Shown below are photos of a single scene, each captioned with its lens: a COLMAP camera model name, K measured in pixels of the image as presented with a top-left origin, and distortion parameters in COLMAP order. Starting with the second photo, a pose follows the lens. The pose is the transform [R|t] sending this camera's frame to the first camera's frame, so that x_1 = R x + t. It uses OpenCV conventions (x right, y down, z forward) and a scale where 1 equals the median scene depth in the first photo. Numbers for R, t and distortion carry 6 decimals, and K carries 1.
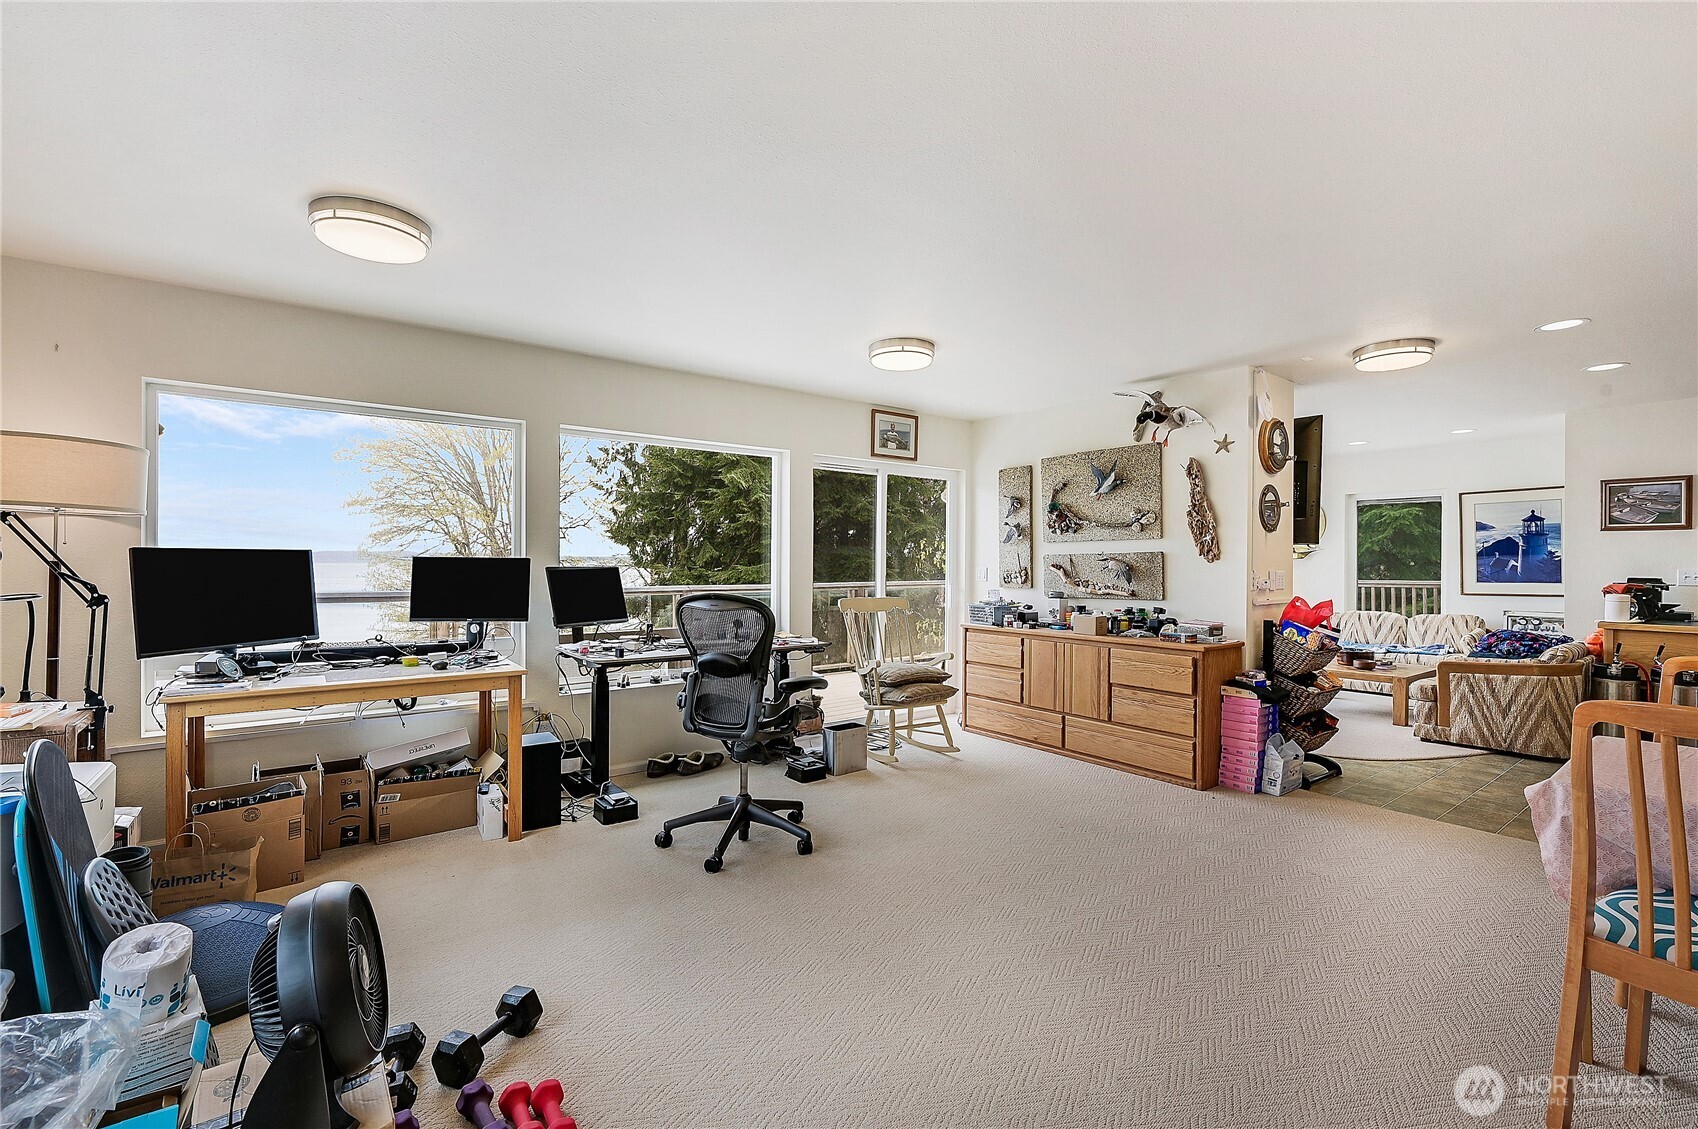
lens RADIAL K [[673.9, 0, 841.2], [0, 673.9, 564.4], [0, 0, 1]] dist [0.000972, 0.000145]
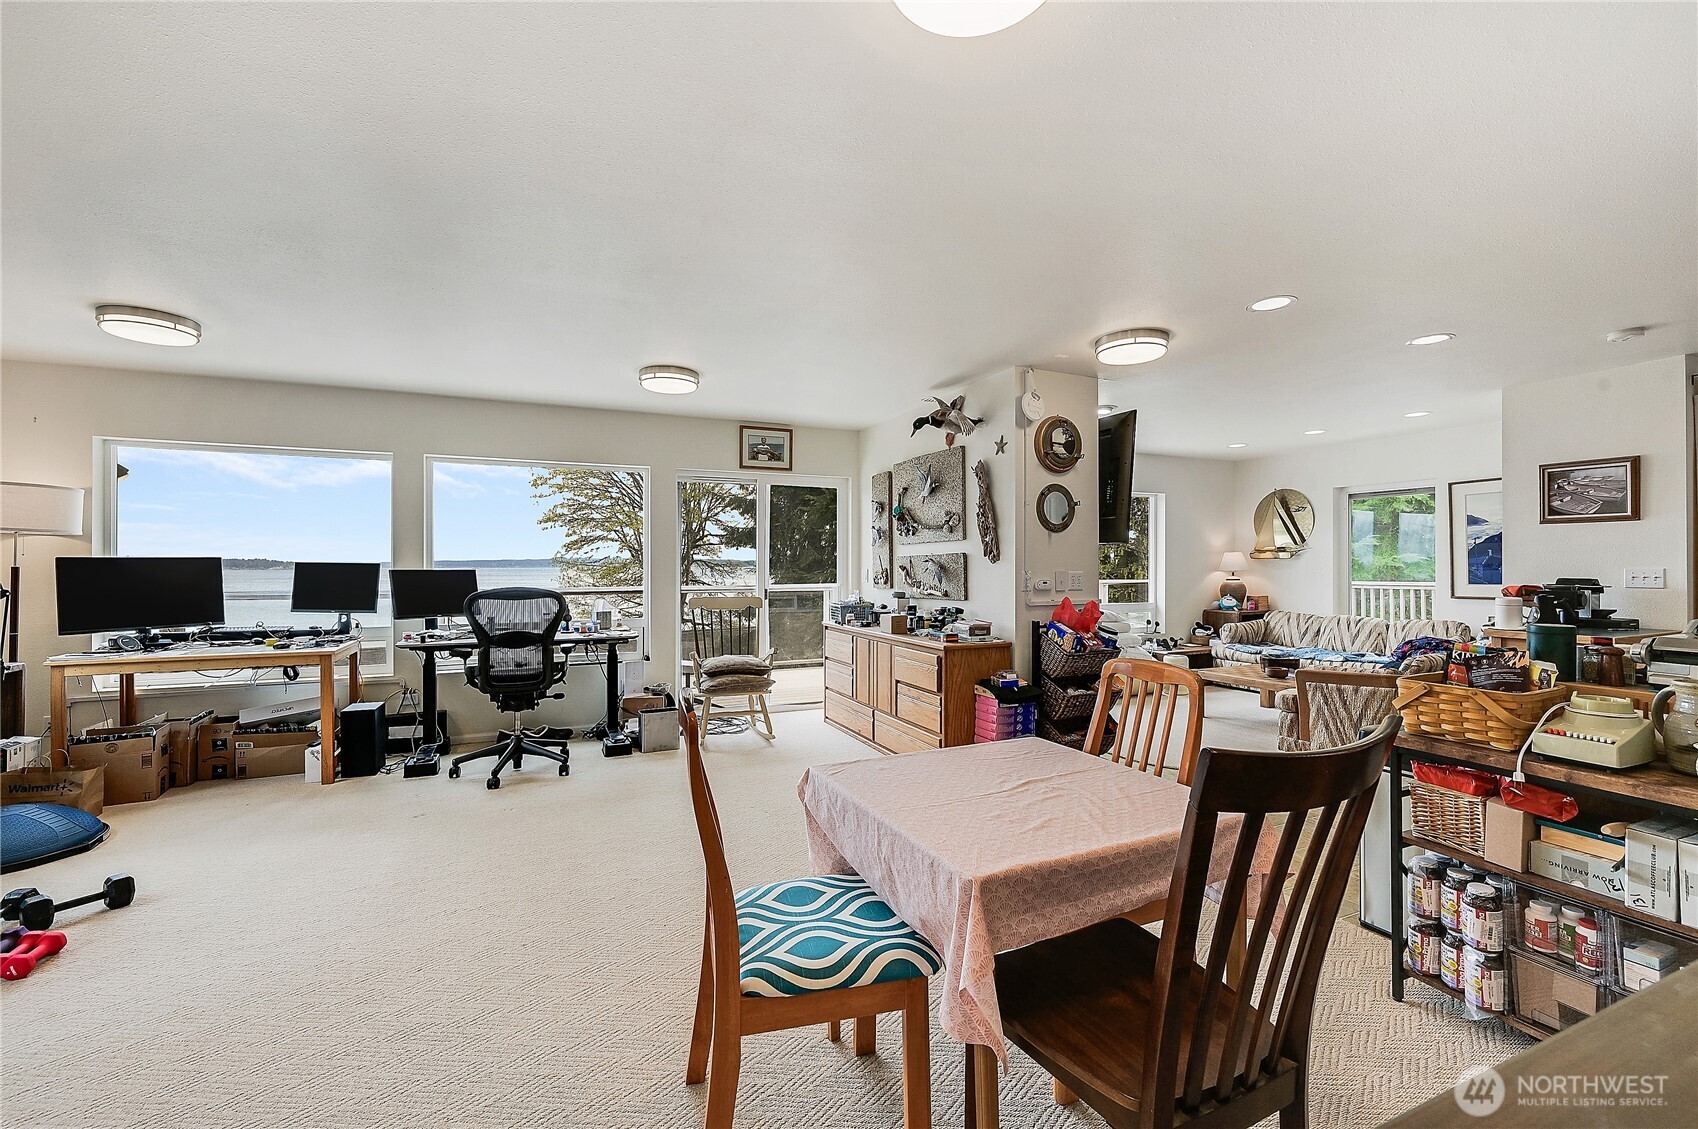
lens RADIAL K [[655.2, 0, 898.1], [0, 655.2, 565.8], [0, 0, 1]] dist [-0.000496, 0.000704]
pose [[0.977191, -0.004944, -0.212307, 0.608185], [0.004308, 0.999985, -0.003458, 0.003864], [0.212321, 0.002464, 0.977197, 0.011902]]
